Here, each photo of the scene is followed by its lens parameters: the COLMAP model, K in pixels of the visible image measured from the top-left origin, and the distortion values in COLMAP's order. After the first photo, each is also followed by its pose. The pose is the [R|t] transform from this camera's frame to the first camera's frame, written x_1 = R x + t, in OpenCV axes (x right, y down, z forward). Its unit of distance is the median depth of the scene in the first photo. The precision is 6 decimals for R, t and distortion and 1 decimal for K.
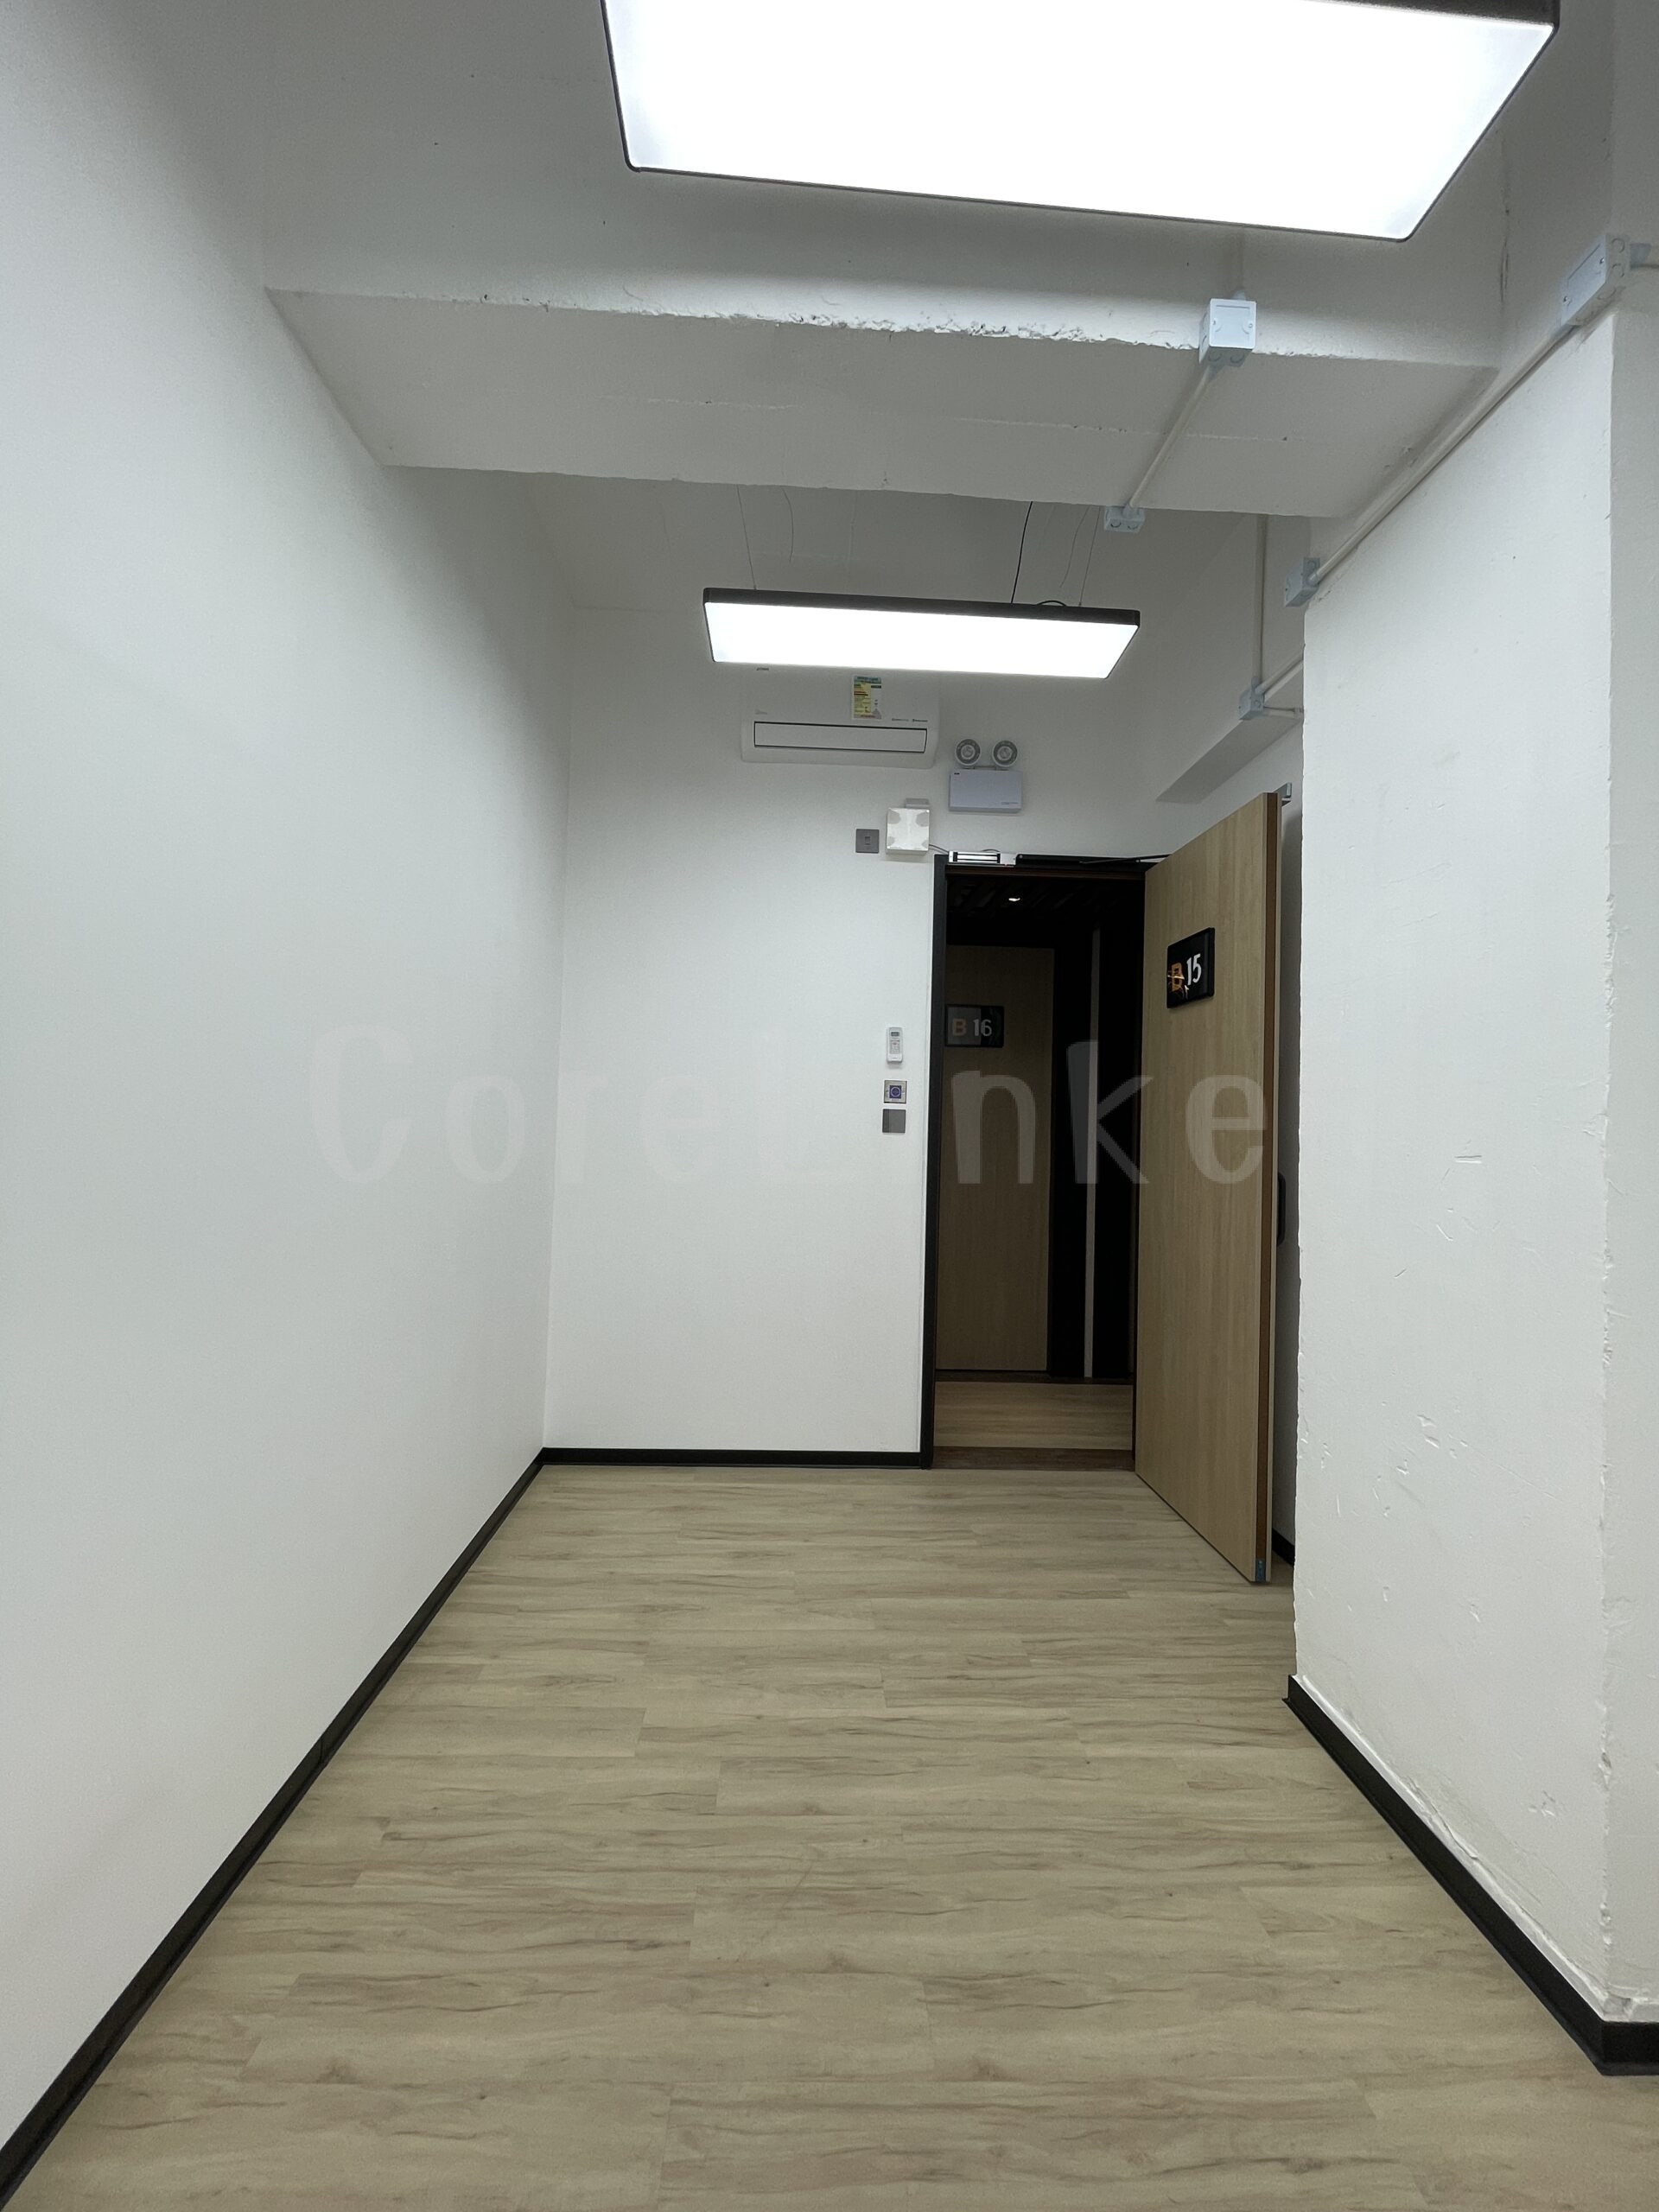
lens RADIAL K [[887.5, 0, 823.5], [0, 887.5, 1094.0], [0, 0, 1]] dist [0.002862, 0.000752]
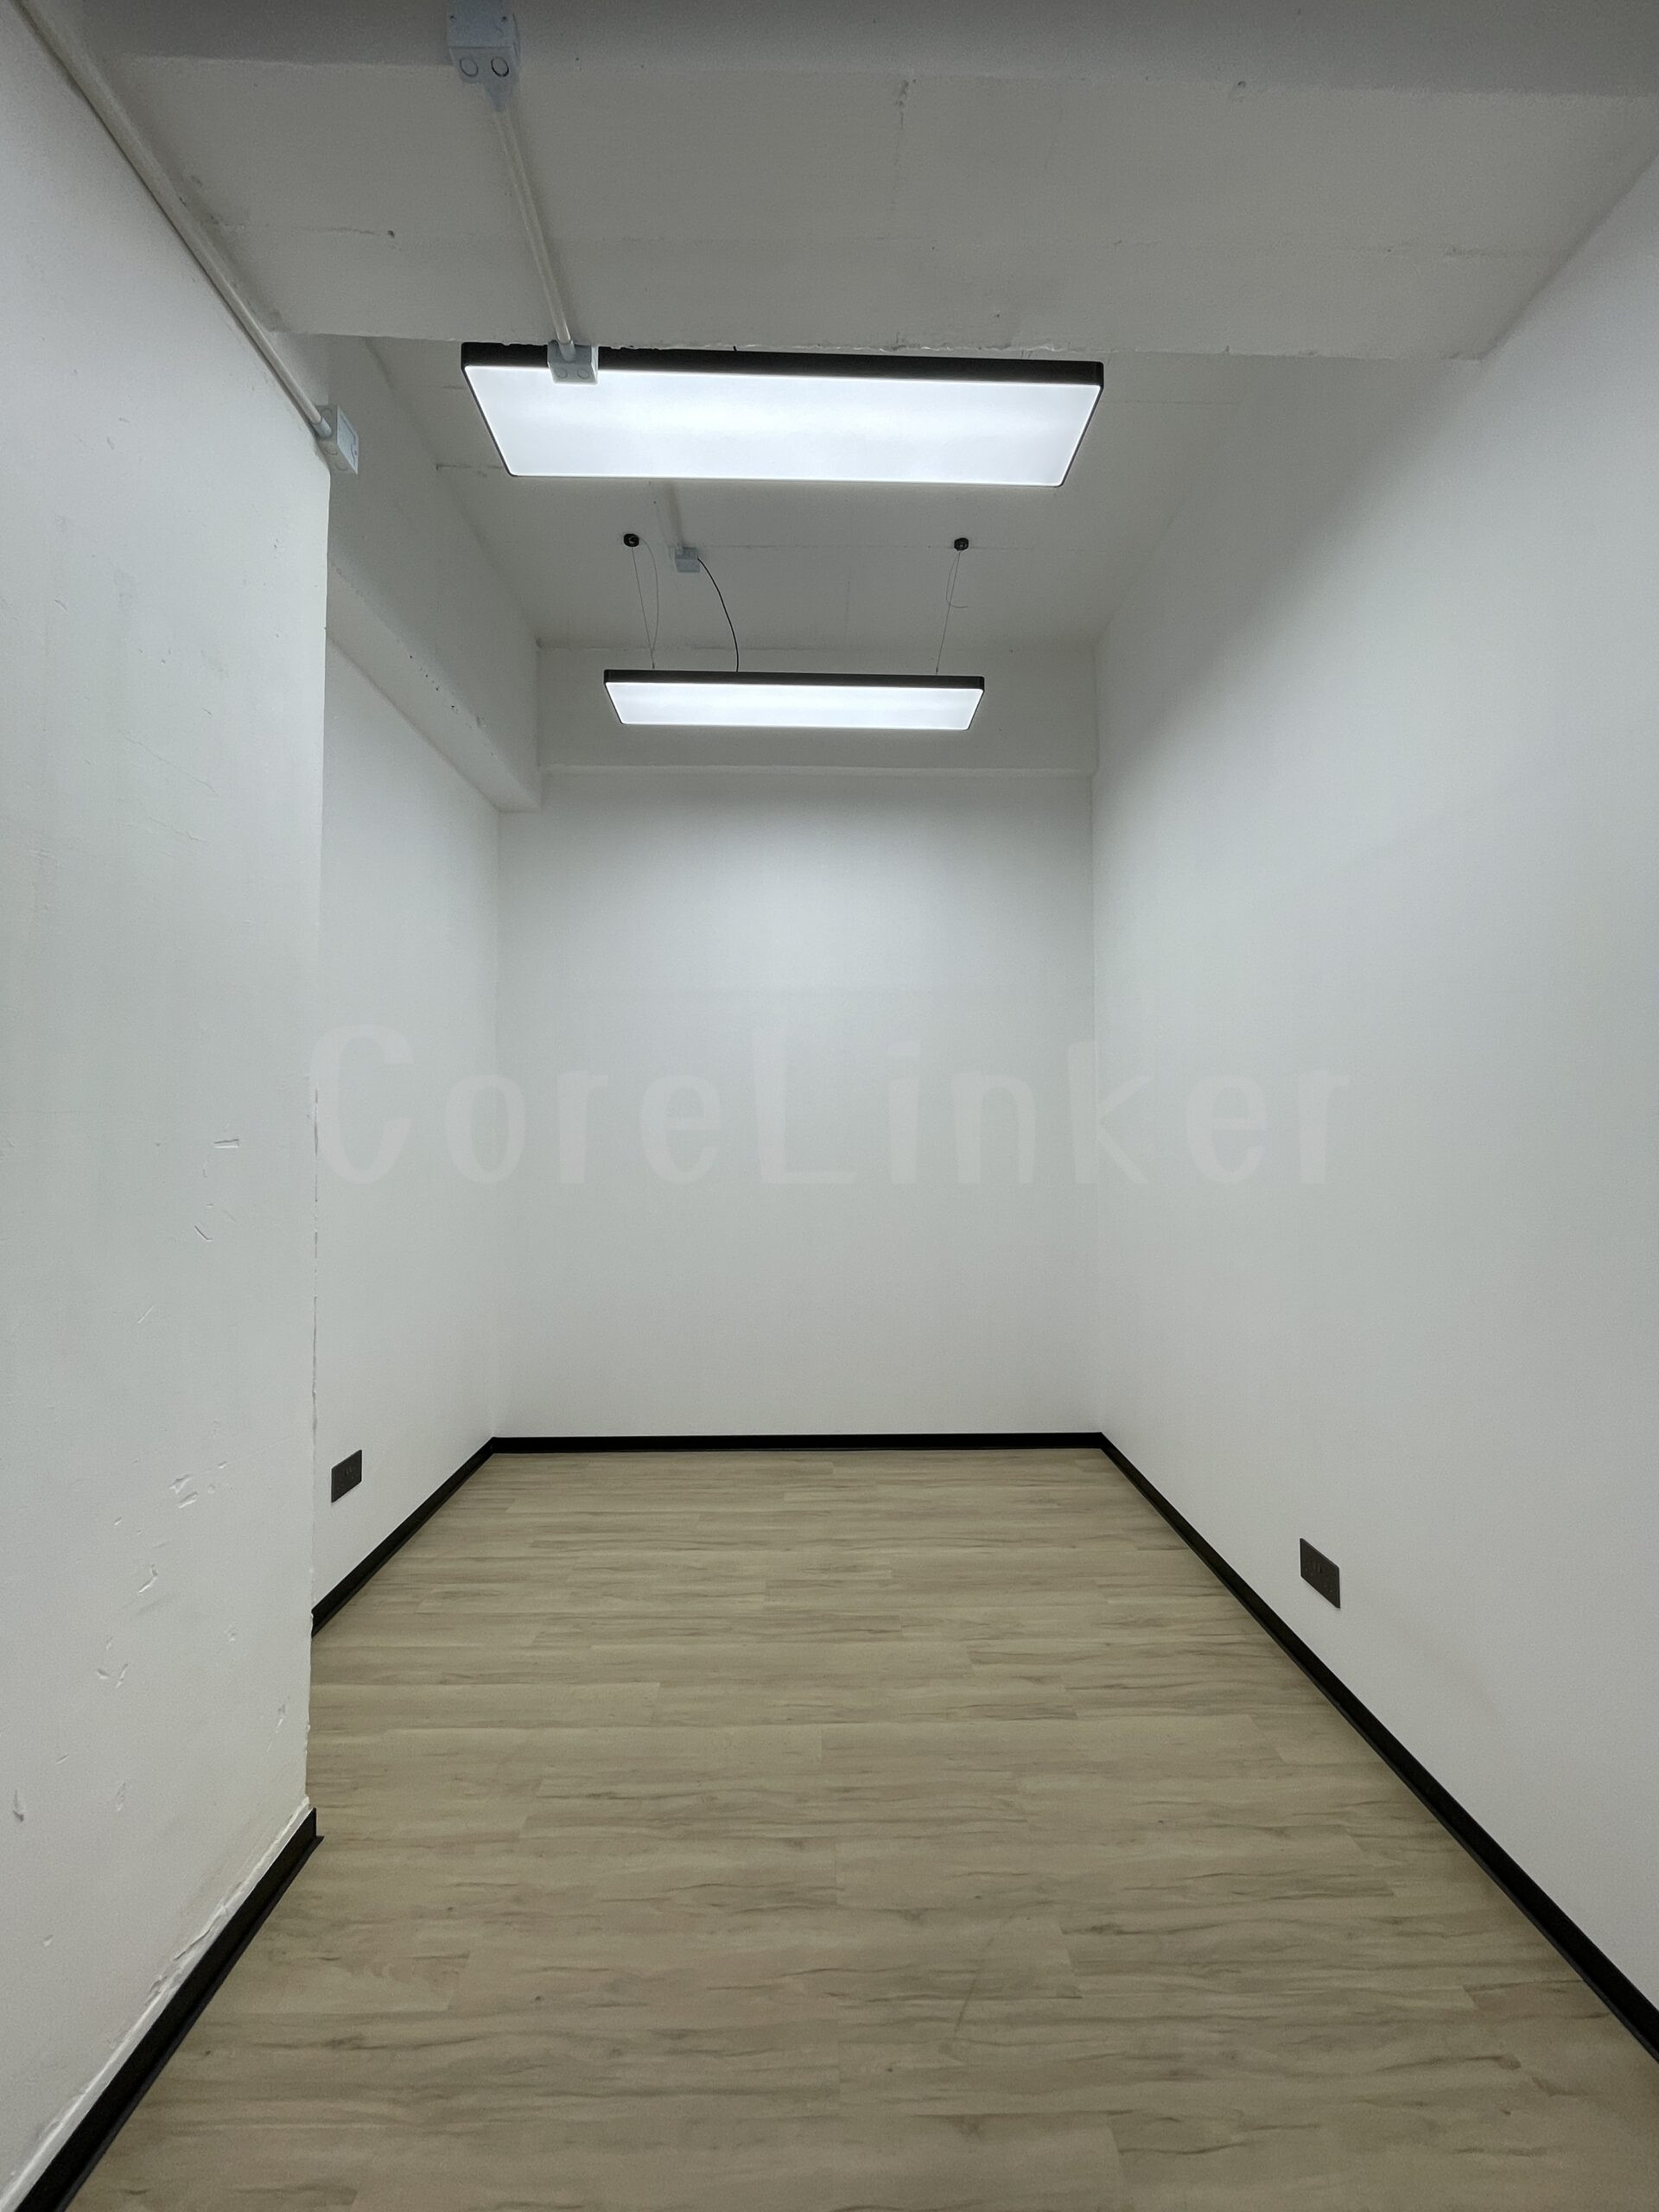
lens RADIAL K [[887.5, 0, 820.5], [0, 887.5, 1106.0], [0, 0, 1]] dist [0.002862, 0.000752]
pose [[-0.999341, -0.024200, 0.027041, 0.119274], [-0.025881, 0.997637, -0.063647, 0.083179], [-0.025437, -0.064305, -0.997606, 2.049069]]
